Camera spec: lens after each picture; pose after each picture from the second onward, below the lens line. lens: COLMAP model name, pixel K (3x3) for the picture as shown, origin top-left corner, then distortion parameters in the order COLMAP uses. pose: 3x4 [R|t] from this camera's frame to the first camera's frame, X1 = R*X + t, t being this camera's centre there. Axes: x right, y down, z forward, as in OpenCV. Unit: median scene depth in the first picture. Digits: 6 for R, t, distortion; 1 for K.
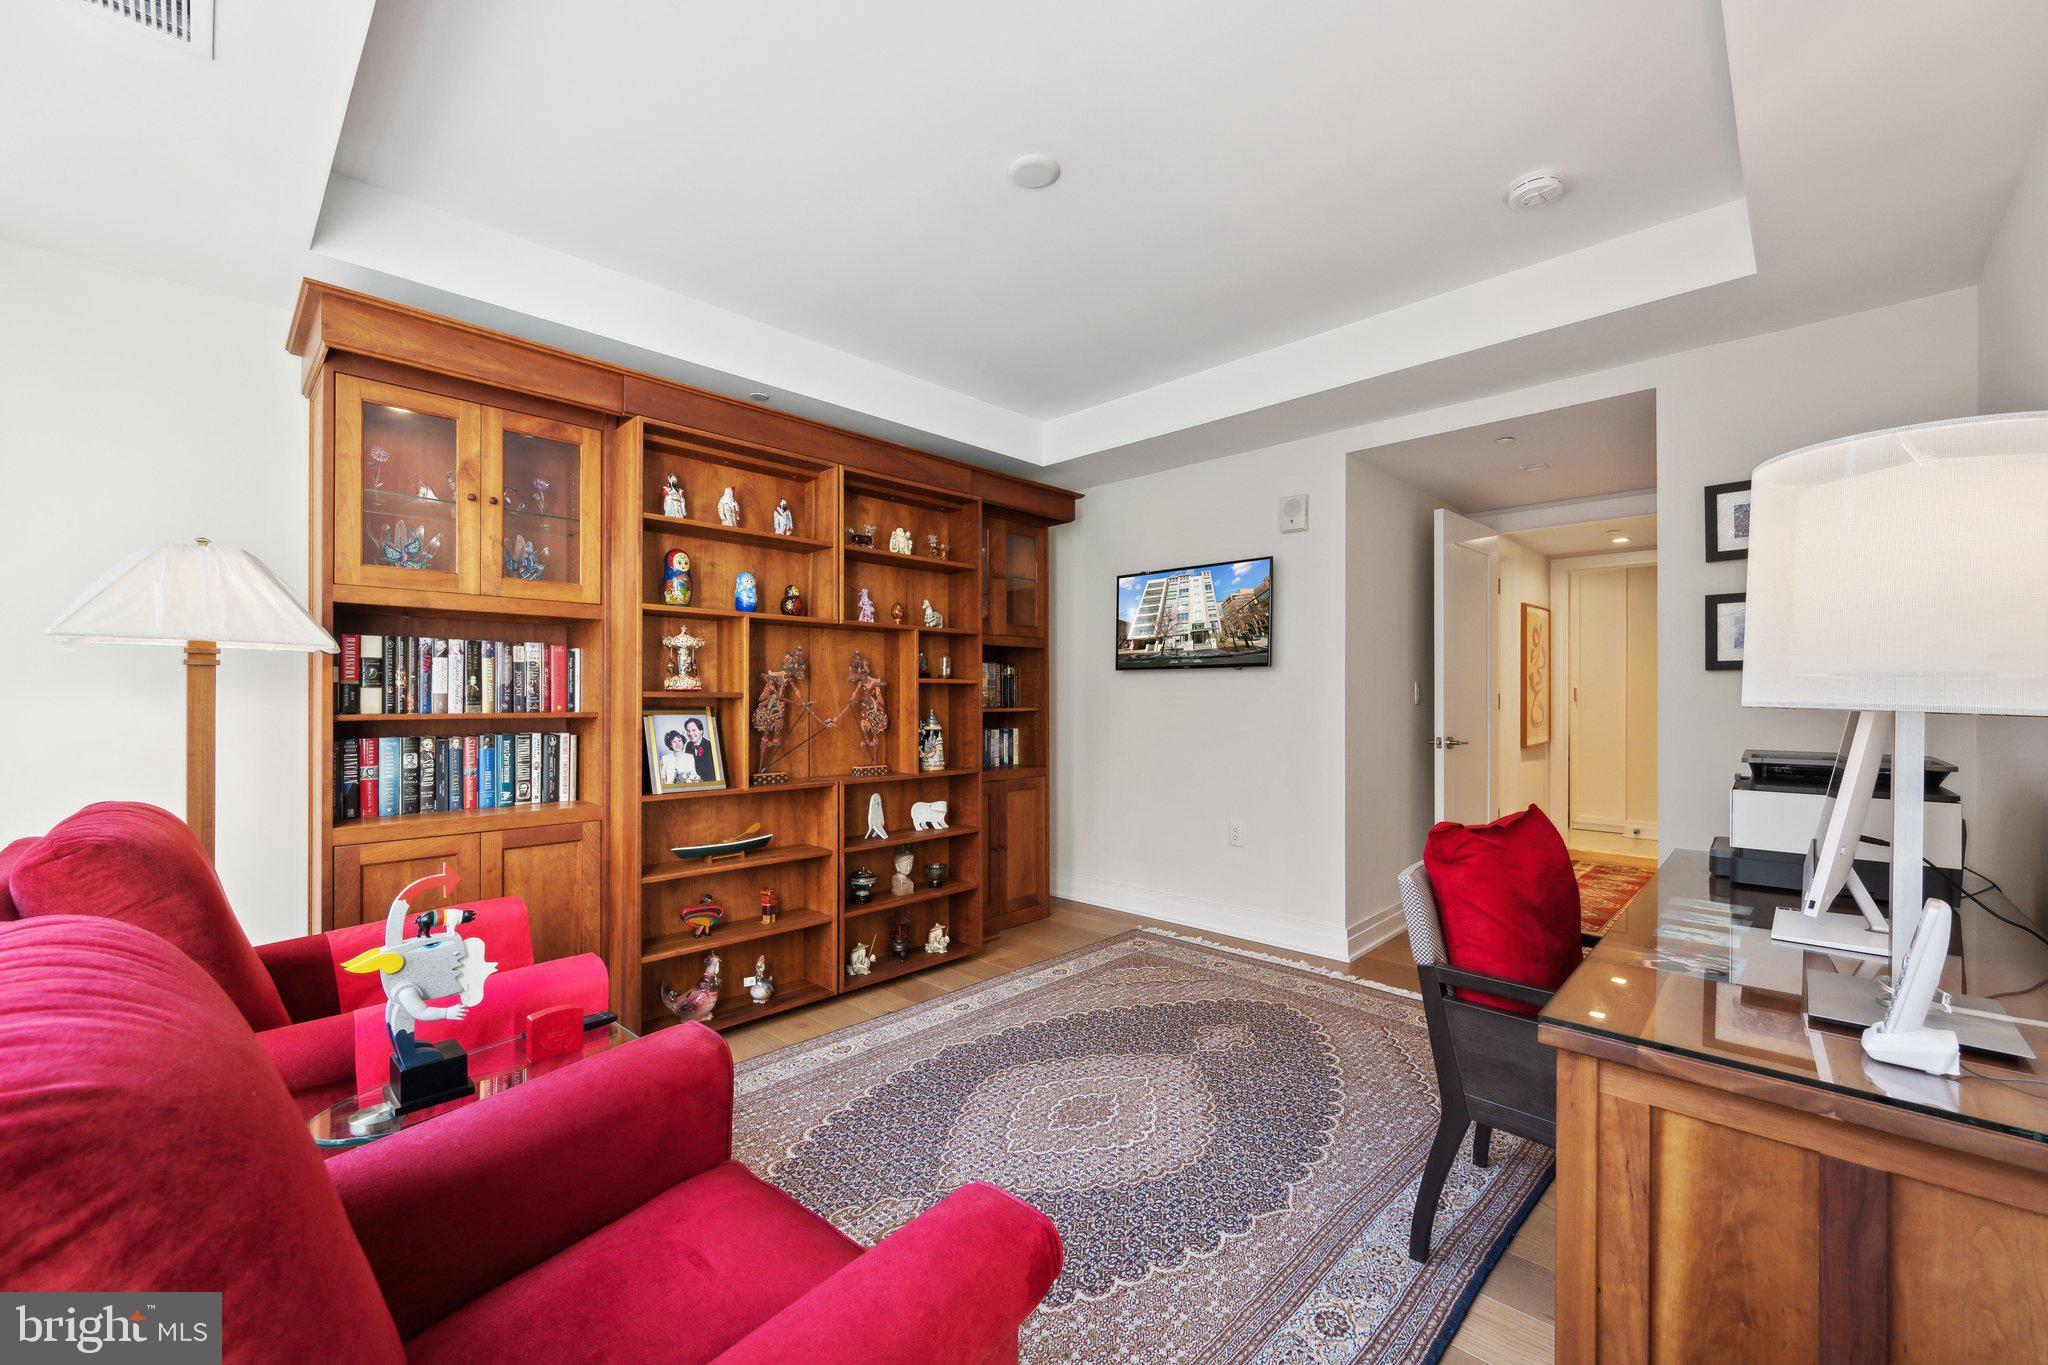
lens RADIAL K [[809.0, 0, 1018.9], [0, 809.0, 690.5], [0, 0, 1]] dist [0.000203, -0.000140]
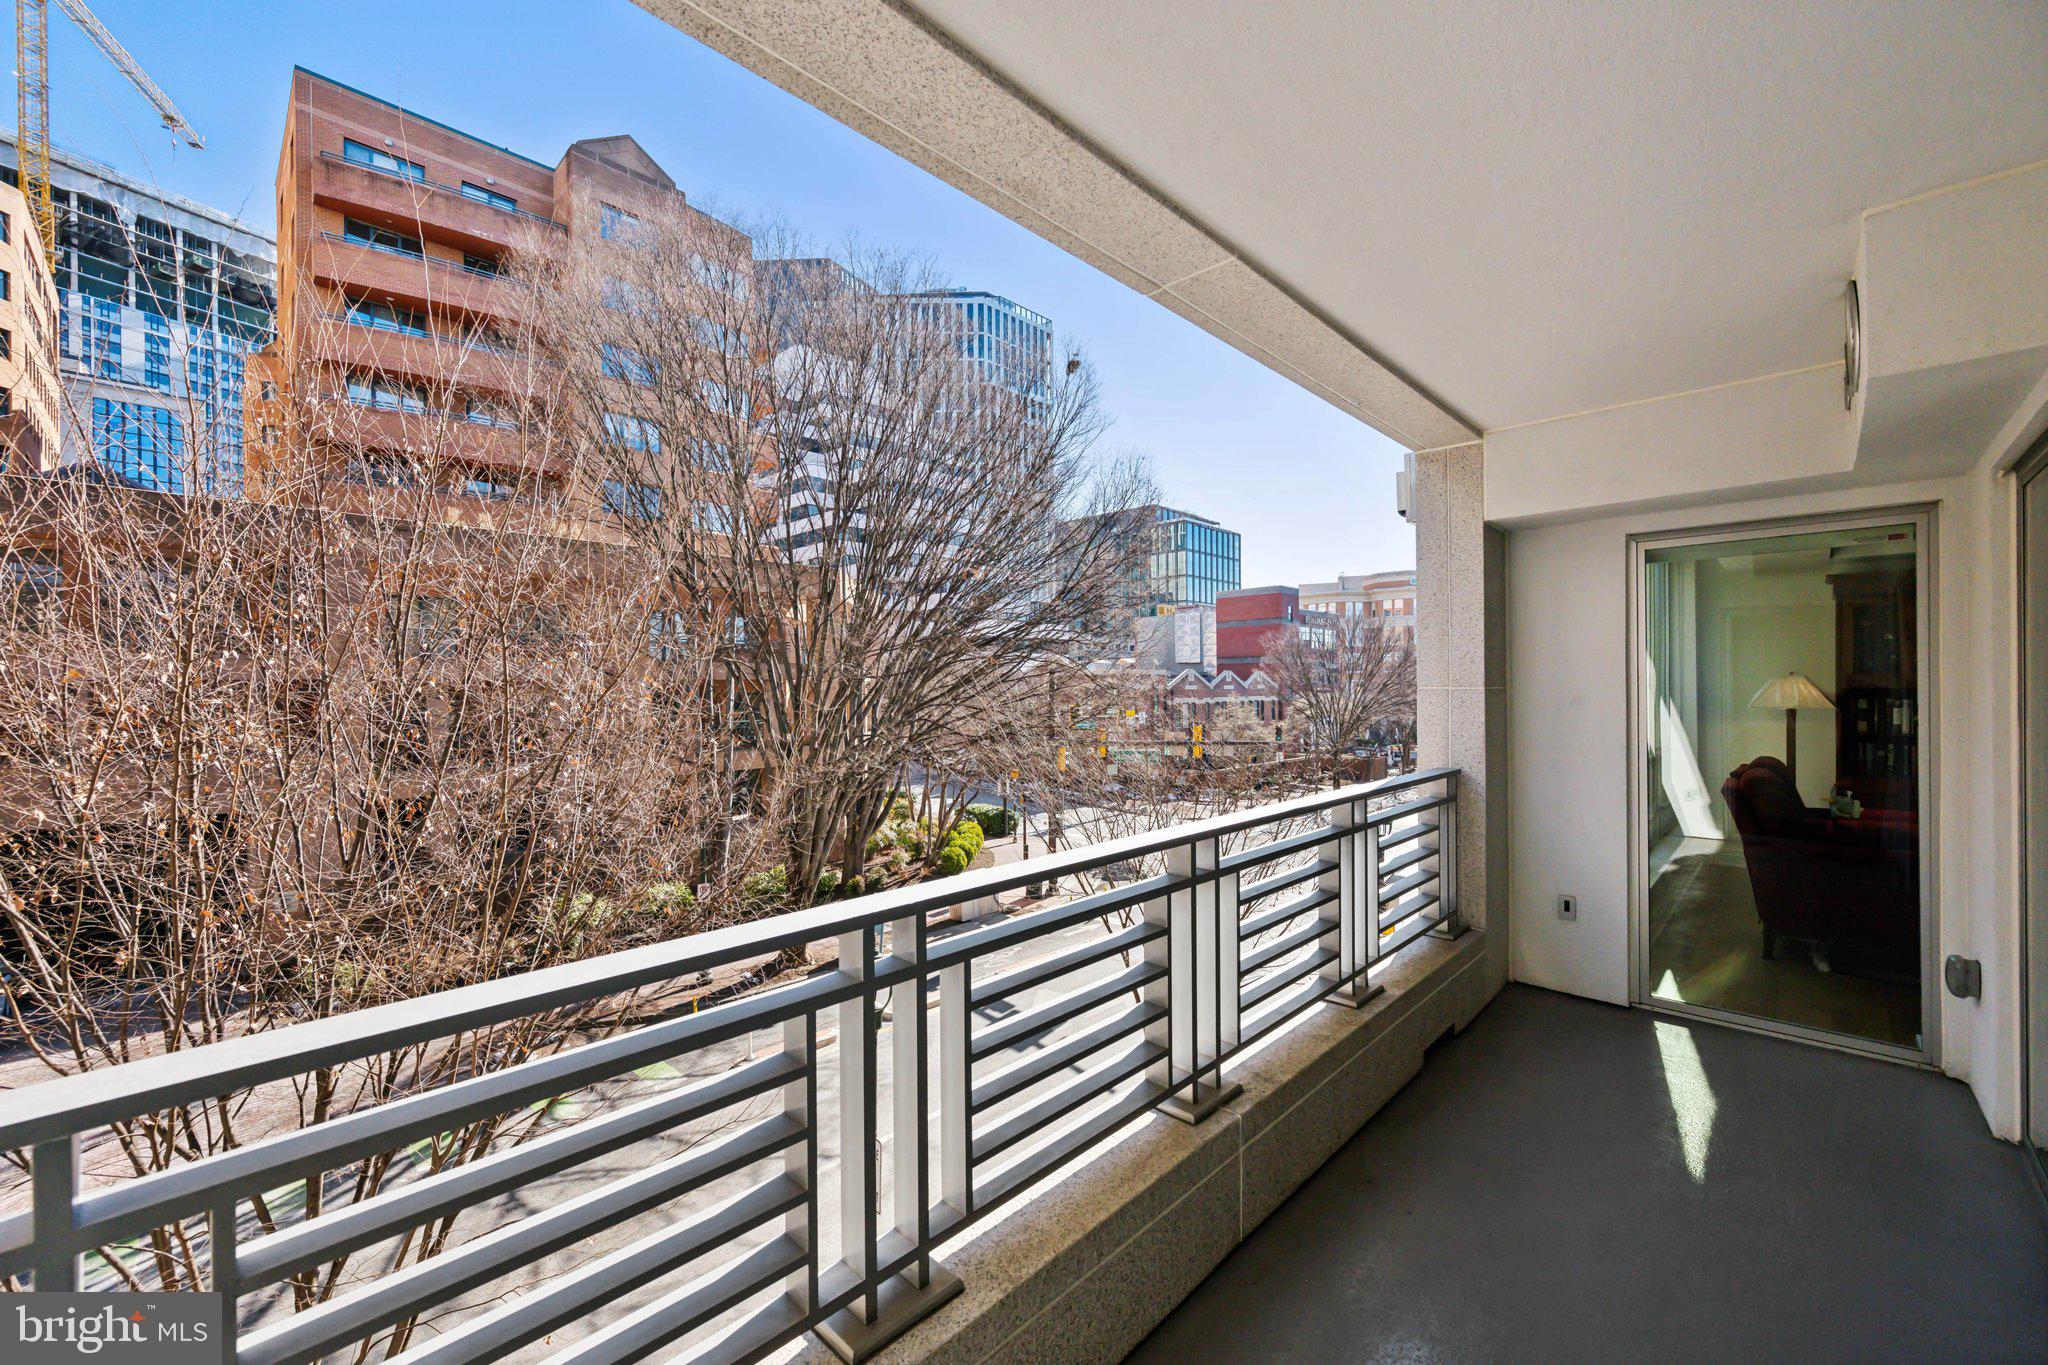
lens RADIAL K [[807.5, 0, 1019.4], [0, 807.5, 675.9], [0, 0, 1]] dist [-0.002344, 0.000029]
pose [[-0.003287, 0.000585, -0.999994, 1.586485], [0.015032, 0.999887, 0.000536, -0.174337], [0.999882, -0.015030, -0.003296, -1.479671]]
